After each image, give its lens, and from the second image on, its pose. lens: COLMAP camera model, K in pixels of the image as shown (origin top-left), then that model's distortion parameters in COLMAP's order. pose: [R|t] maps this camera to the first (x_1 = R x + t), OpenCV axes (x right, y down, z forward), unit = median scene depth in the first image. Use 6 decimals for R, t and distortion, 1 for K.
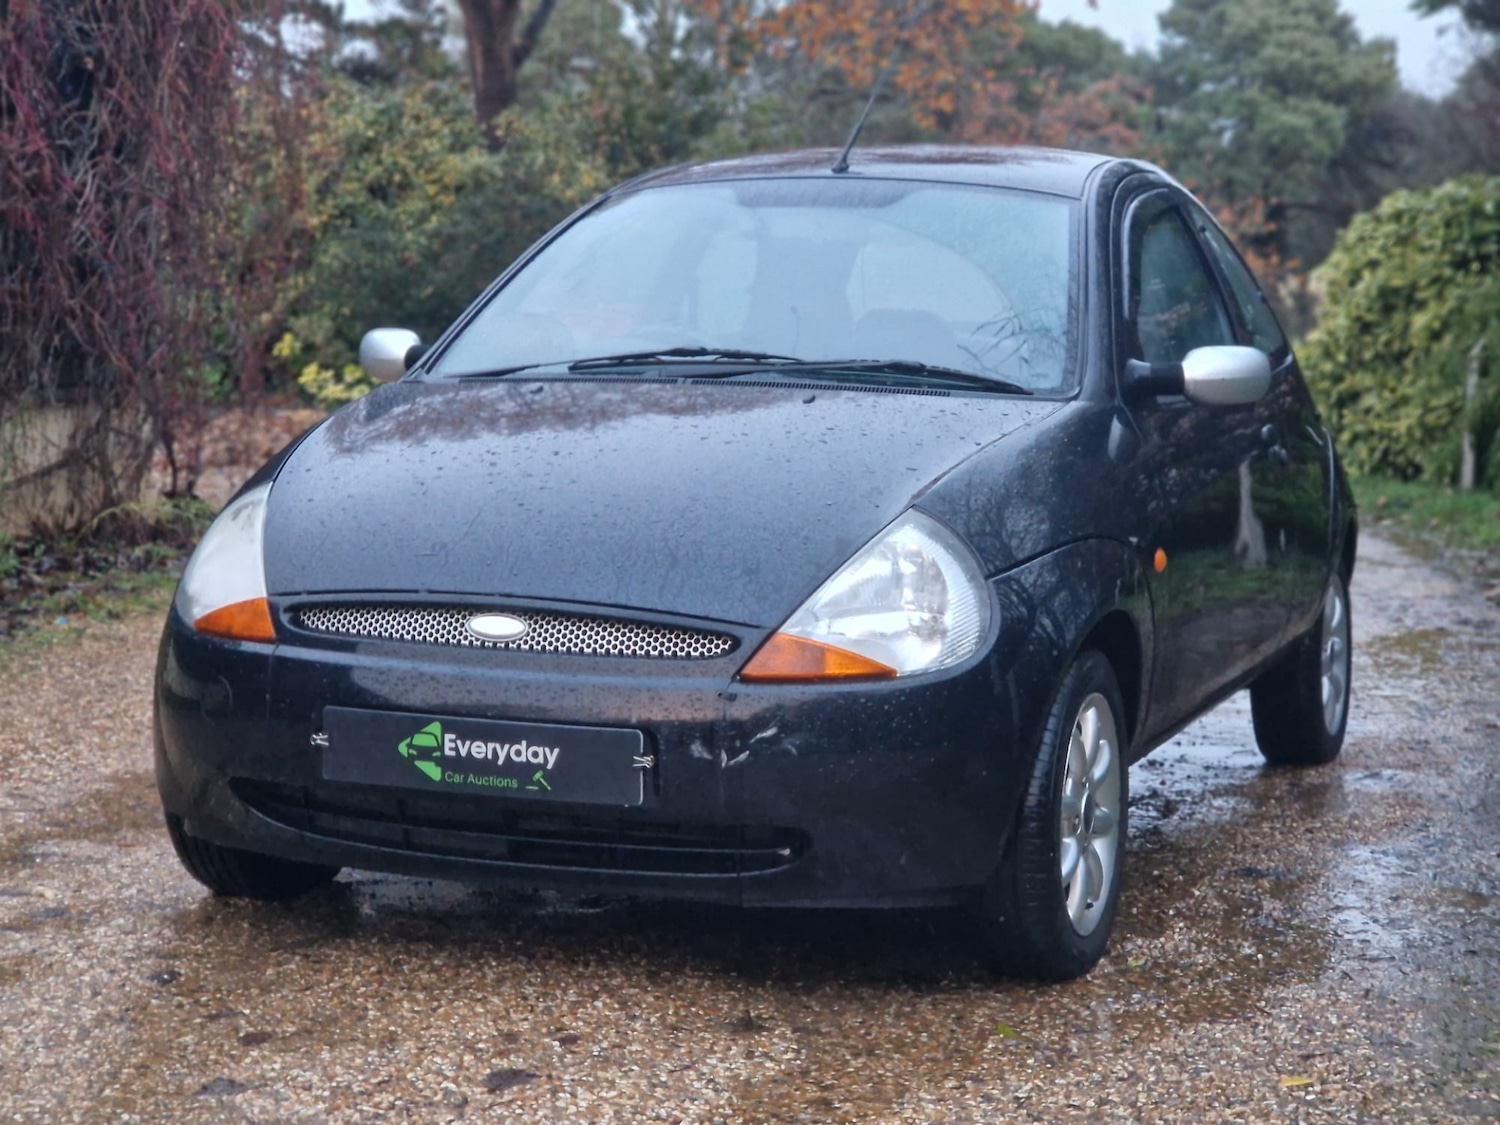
lens RADIAL K [[2811.3, 0, 758.1], [0, 2811.3, 552.7], [0, 0, 1]] dist [0.008068, 0.476812]
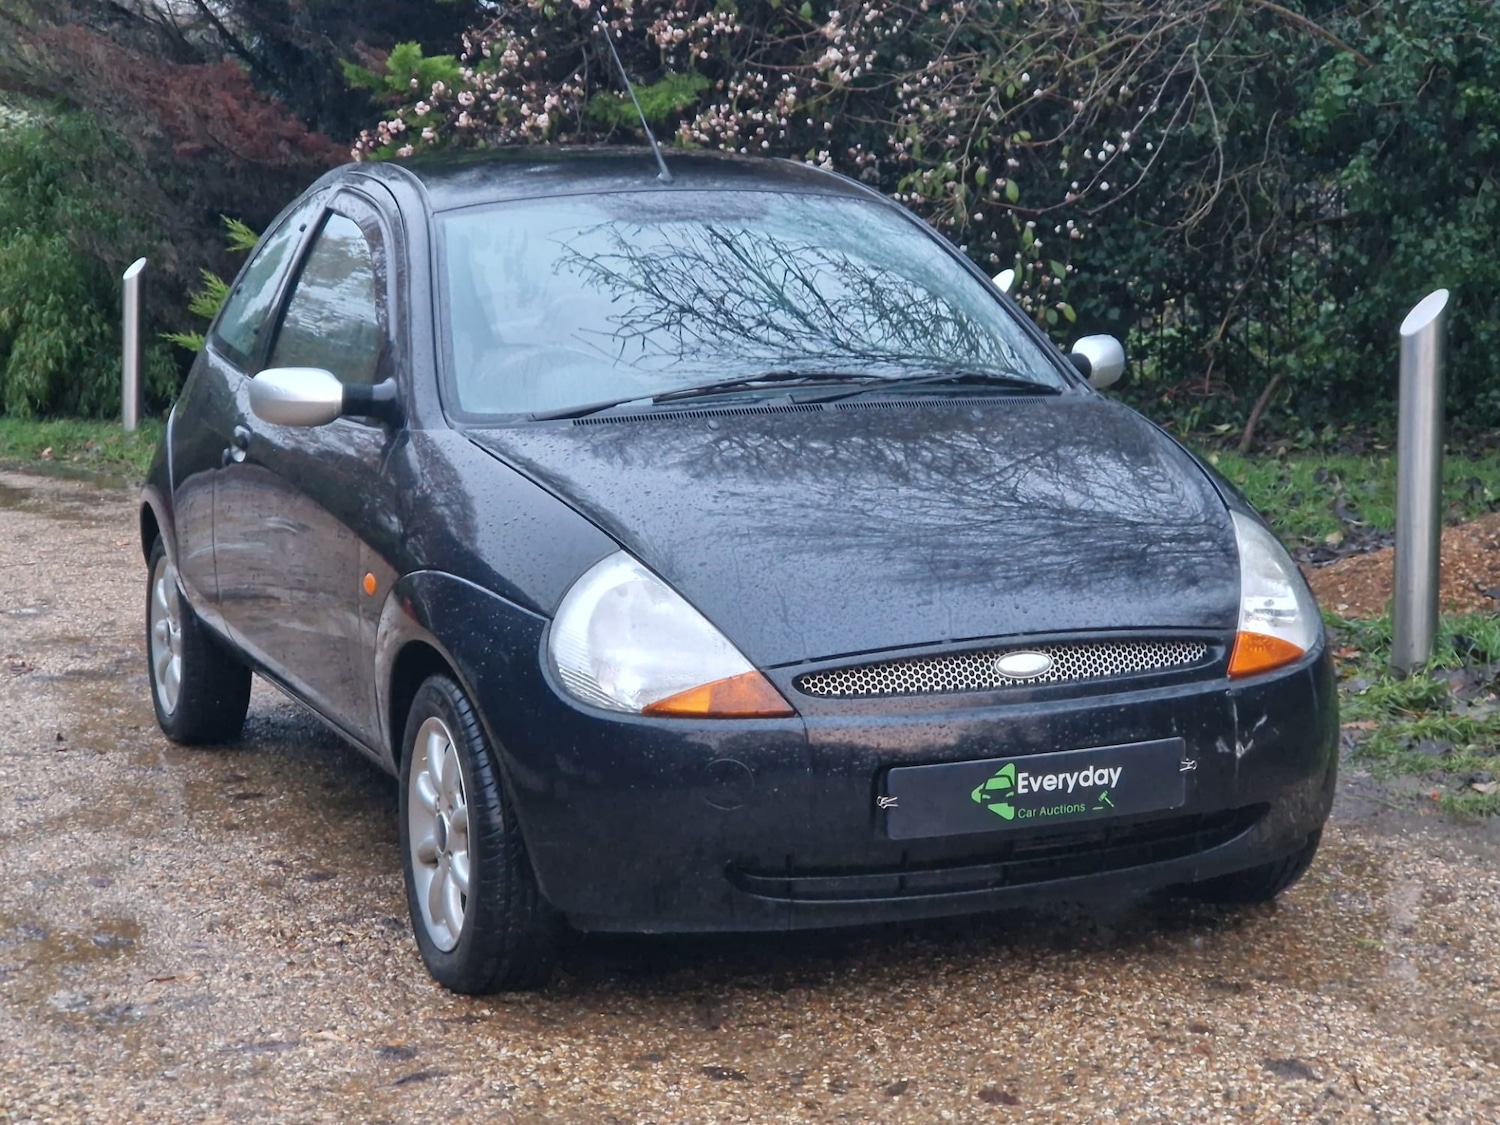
lens RADIAL K [[2806.8, 0, 787.1], [0, 2806.8, 564.0], [0, 0, 1]] dist [0.017141, 0.461555]
pose [[0.720808, -0.119090, 0.682828, -0.638432], [0.086202, 0.992883, 0.082168, -0.076683], [-0.687754, -0.000366, 0.725944, 0.225855]]
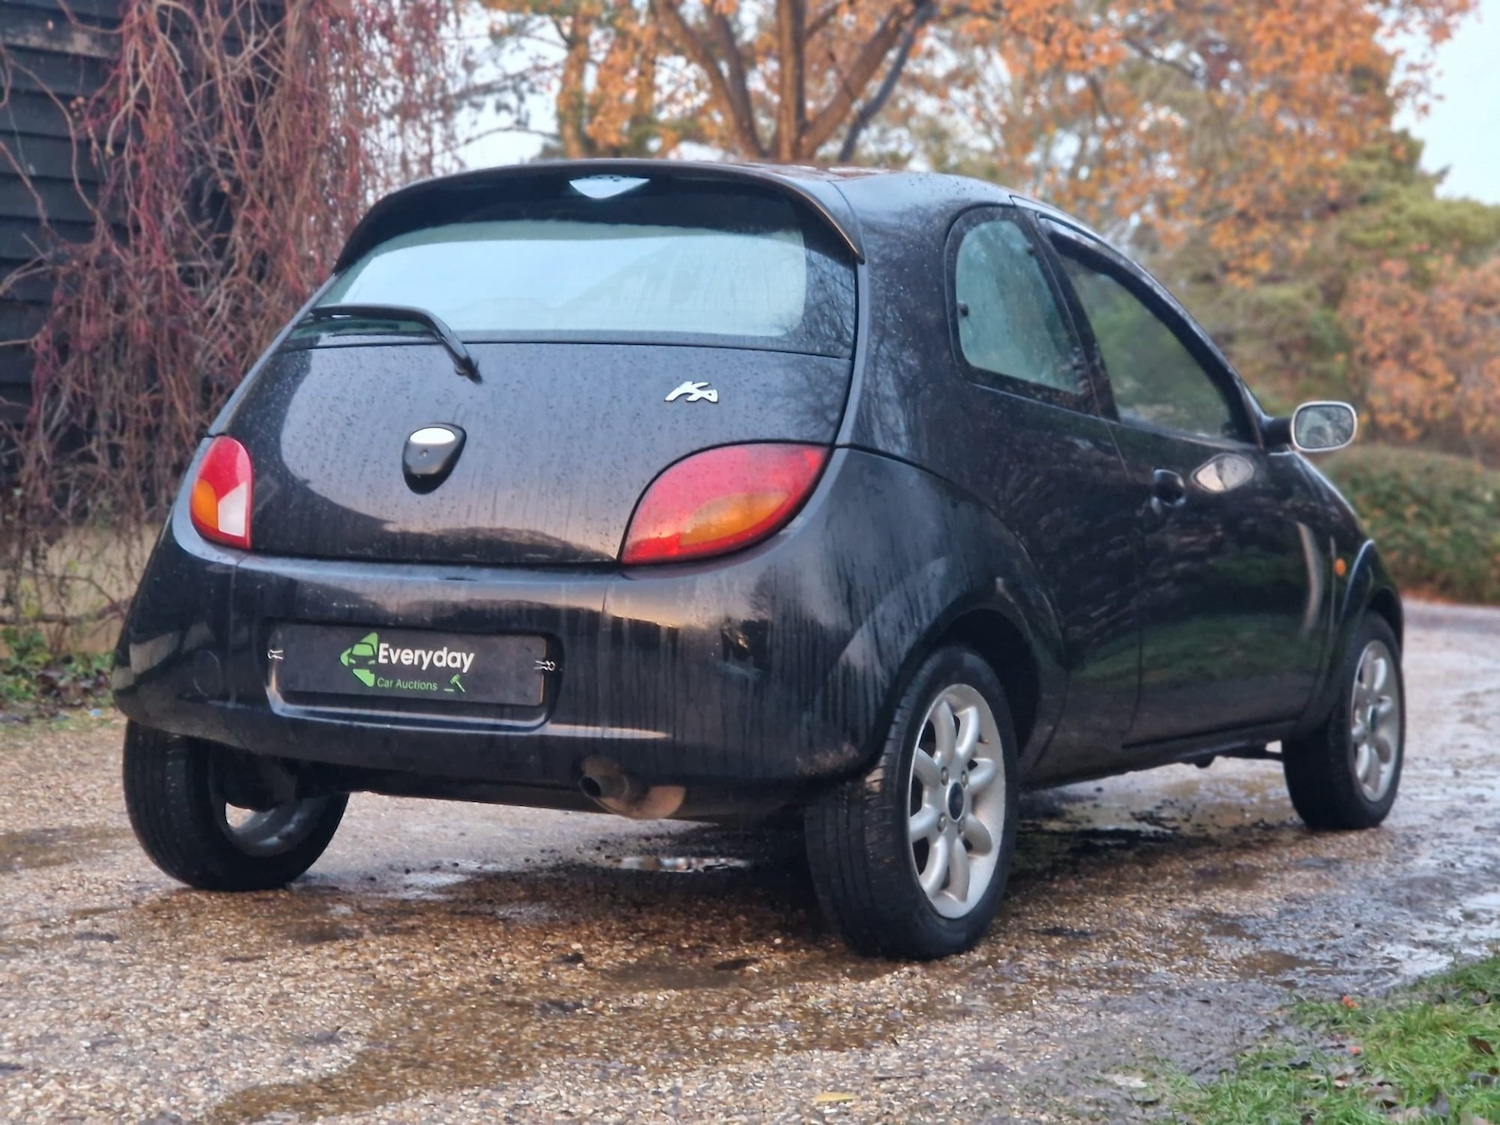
lens RADIAL K [[2823.5, 0, 767.1], [0, 2823.5, 559.2], [0, 0, 1]] dist [-0.035593, 0.910287]
pose [[0.988351, 0.000487, -0.152194, 0.208824], [-0.010868, 0.997668, -0.067382, 0.051560], [0.151806, 0.068251, 0.986051, 0.060876]]
